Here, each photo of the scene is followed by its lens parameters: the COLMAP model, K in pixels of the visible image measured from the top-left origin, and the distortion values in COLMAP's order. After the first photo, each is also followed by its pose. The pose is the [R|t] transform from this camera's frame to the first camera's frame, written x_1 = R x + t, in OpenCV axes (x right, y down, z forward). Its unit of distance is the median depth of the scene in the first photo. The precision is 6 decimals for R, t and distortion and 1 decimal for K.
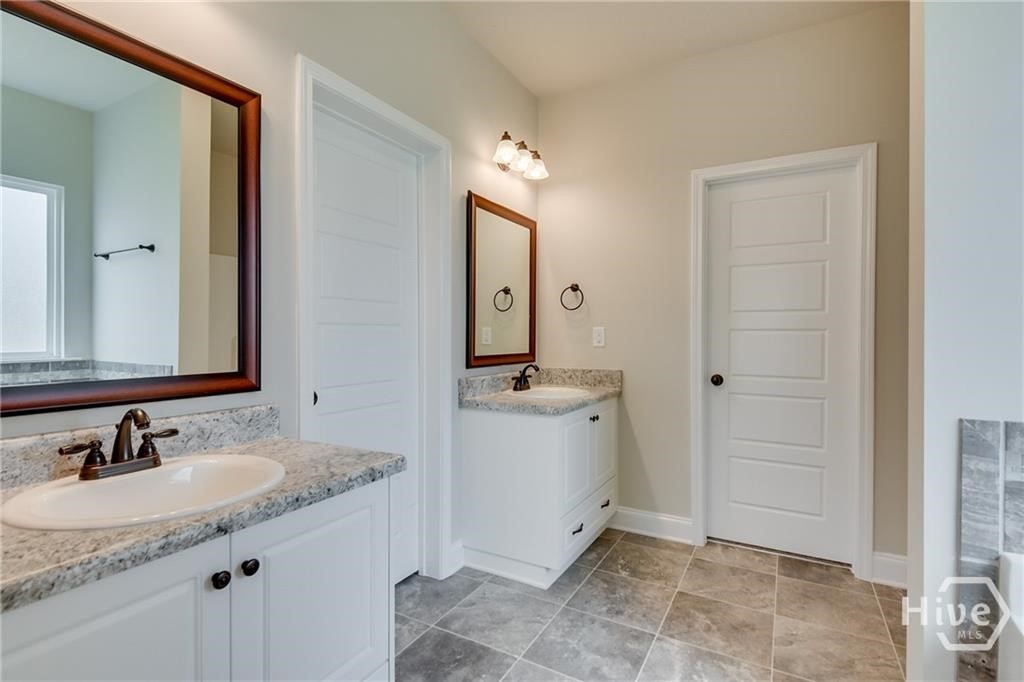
lens RADIAL K [[494.1, 0, 511.2], [0, 494.1, 339.7], [0, 0, 1]] dist [0.014989, -0.003937]
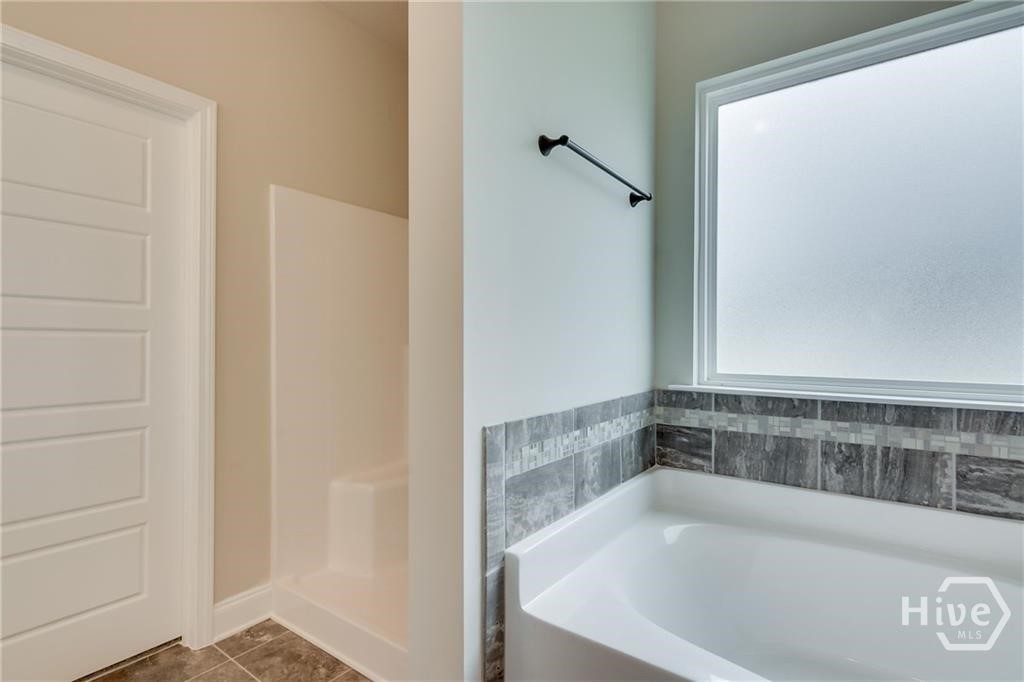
lens RADIAL K [[494.1, 0, 511.4], [0, 494.1, 348.1], [0, 0, 1]] dist [0.014989, -0.003937]
pose [[0.131714, -0.008758, 0.991249, -0.023116], [0.003135, 0.999960, 0.008419, -0.000083], [-0.991283, 0.001999, 0.131736, 0.834367]]
